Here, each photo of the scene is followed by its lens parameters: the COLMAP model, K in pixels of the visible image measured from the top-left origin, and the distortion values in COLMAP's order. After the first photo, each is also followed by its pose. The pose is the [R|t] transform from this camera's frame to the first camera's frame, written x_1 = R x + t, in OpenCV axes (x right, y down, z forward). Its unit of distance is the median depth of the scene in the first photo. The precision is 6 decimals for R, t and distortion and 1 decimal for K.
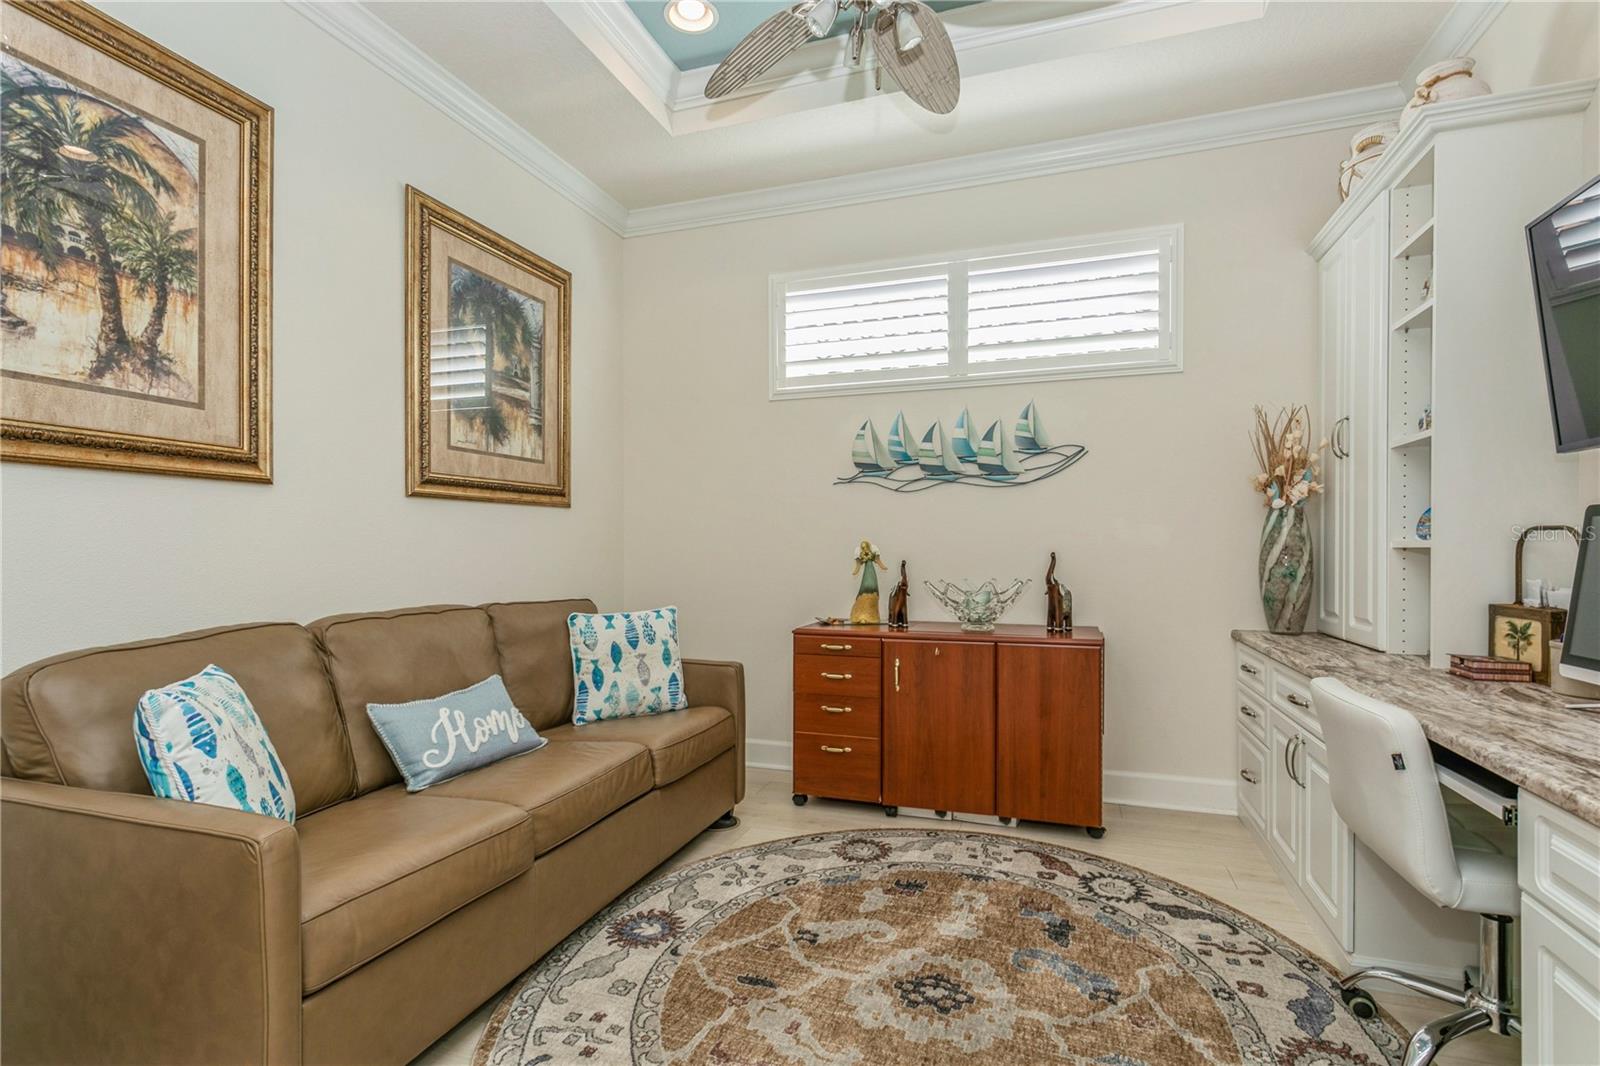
lens RADIAL K [[763.1, 0, 798.3], [0, 763.1, 551.2], [0, 0, 1]] dist [-0.004491, 0.001195]
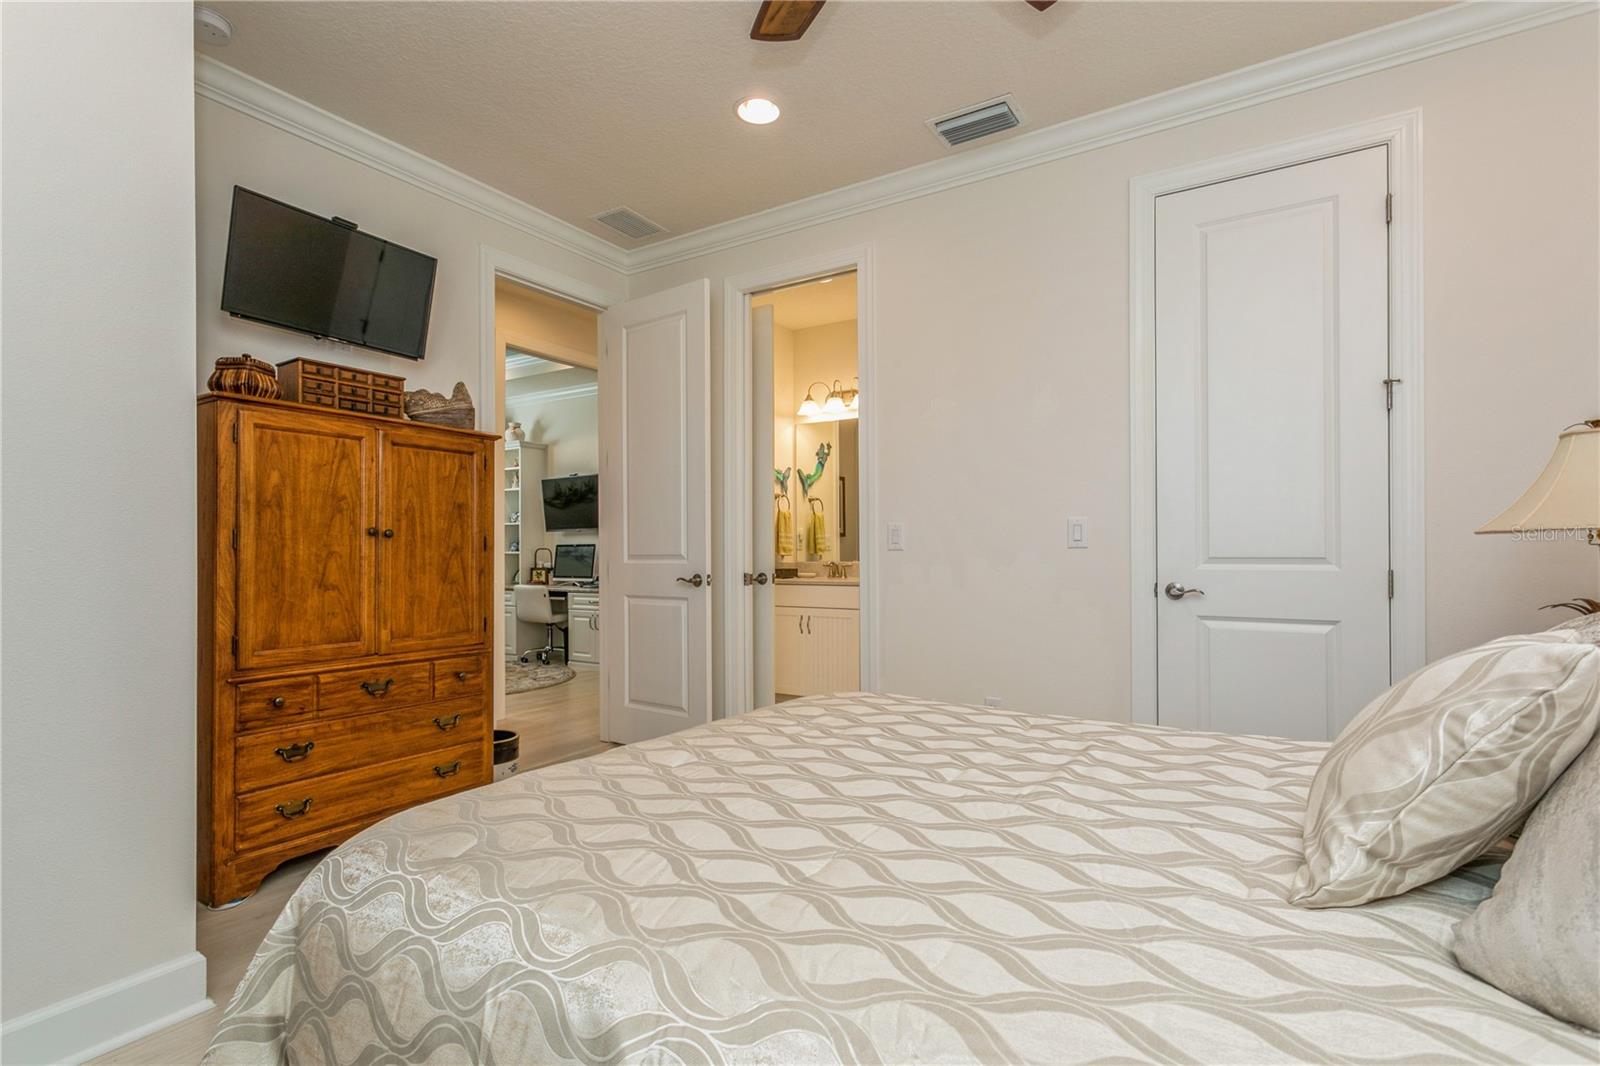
lens RADIAL K [[763.1, 0, 798.3], [0, 763.1, 551.2], [0, 0, 1]] dist [-0.004491, 0.001195]
pose [[0.232244, 0.003988, 0.972649, -1.841808], [0.004310, 0.999978, -0.005129, 0.008882], [-0.972648, 0.005383, 0.232221, -0.887927]]
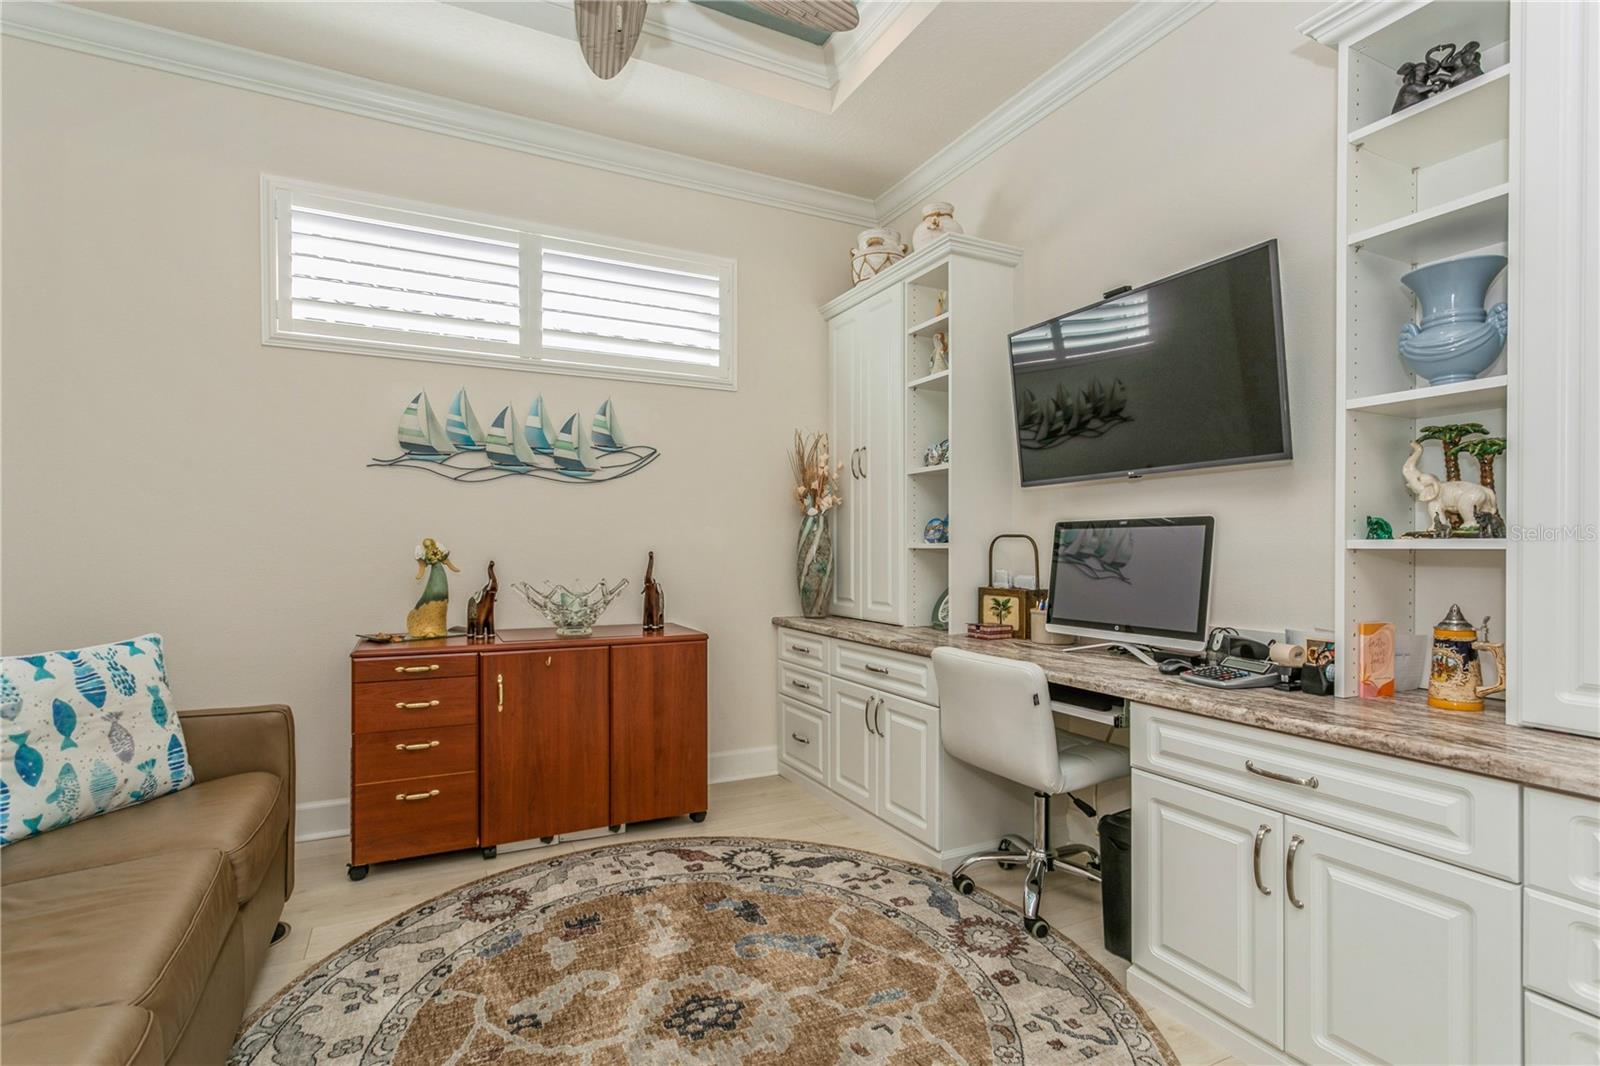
lens RADIAL K [[763.1, 0, 798.3], [0, 763.1, 551.2], [0, 0, 1]] dist [-0.004491, 0.001195]
pose [[0.697711, 0.000599, 0.716379, -0.271453], [-0.001176, 0.999999, 0.000309, 0.000266], [-0.716379, -0.001058, 0.697711, 0.163296]]
